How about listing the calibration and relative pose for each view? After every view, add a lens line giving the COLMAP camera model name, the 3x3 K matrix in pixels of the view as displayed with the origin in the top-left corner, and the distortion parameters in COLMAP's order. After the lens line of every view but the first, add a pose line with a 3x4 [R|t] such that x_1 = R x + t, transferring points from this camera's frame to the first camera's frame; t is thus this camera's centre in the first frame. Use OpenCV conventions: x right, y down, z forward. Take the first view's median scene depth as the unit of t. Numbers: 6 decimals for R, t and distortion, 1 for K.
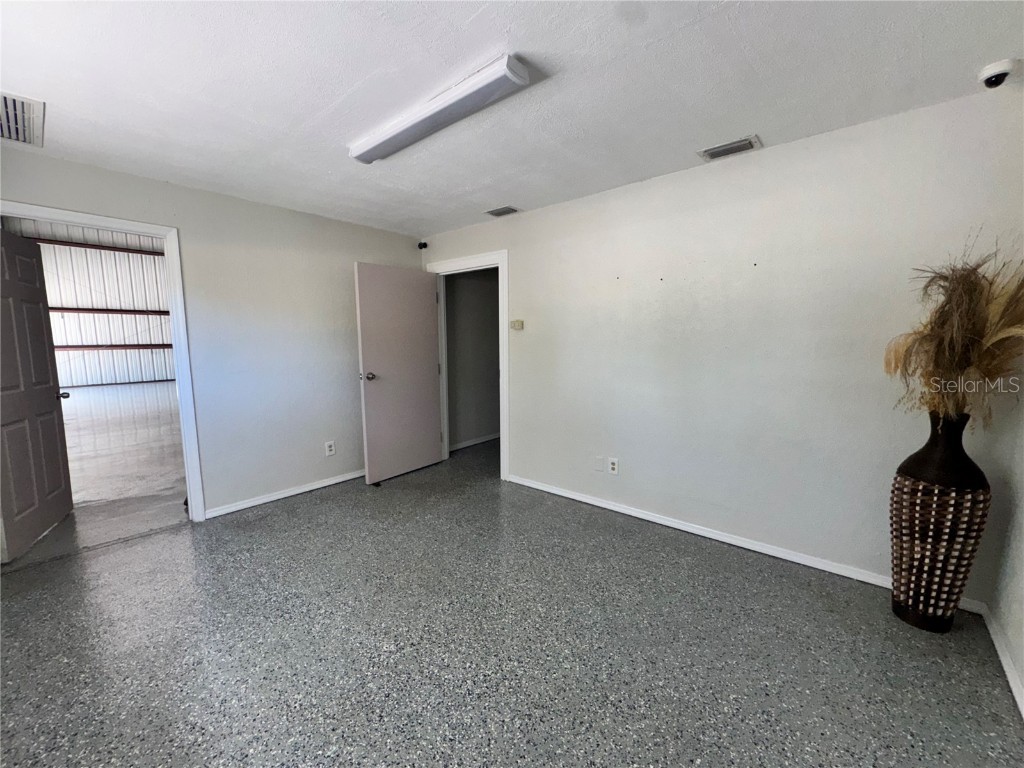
lens RADIAL K [[417.6, 0, 511.1], [0, 417.6, 386.1], [0, 0, 1]] dist [0.014722, -0.003610]
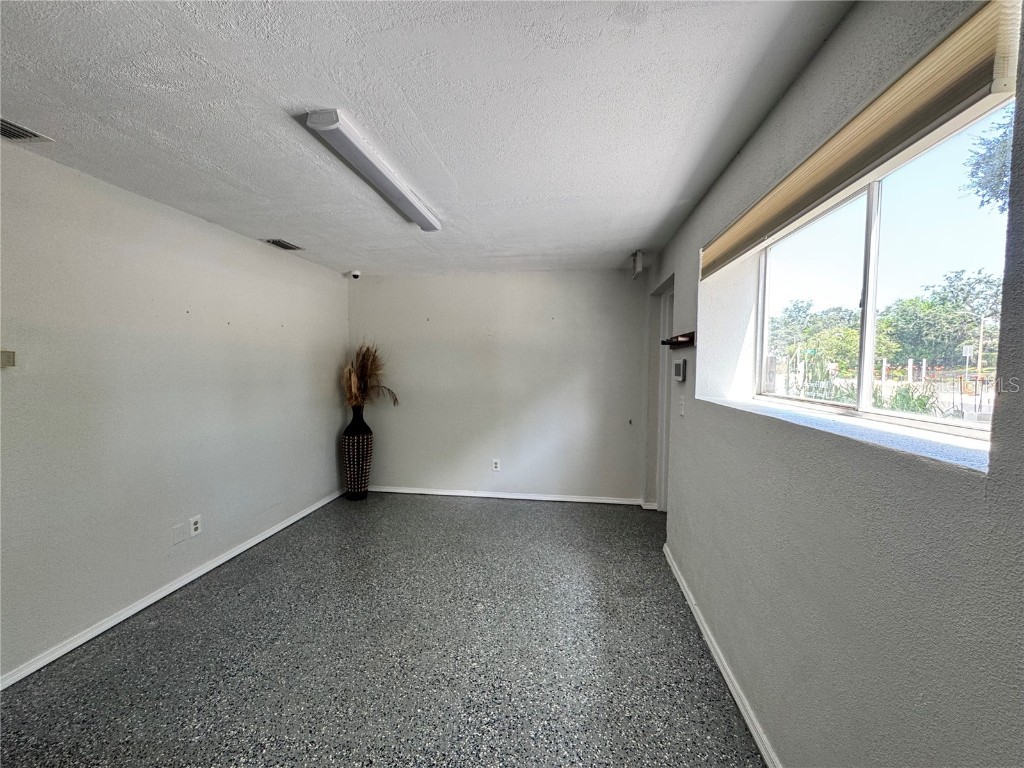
lens RADIAL K [[417.6, 0, 511.1], [0, 417.6, 386.1], [0, 0, 1]] dist [0.014722, -0.003610]
pose [[-0.542759, -0.042226, 0.838826, -1.098435], [0.098911, 0.988572, 0.113764, -0.171166], [-0.834044, 0.144715, -0.532380, 1.161342]]
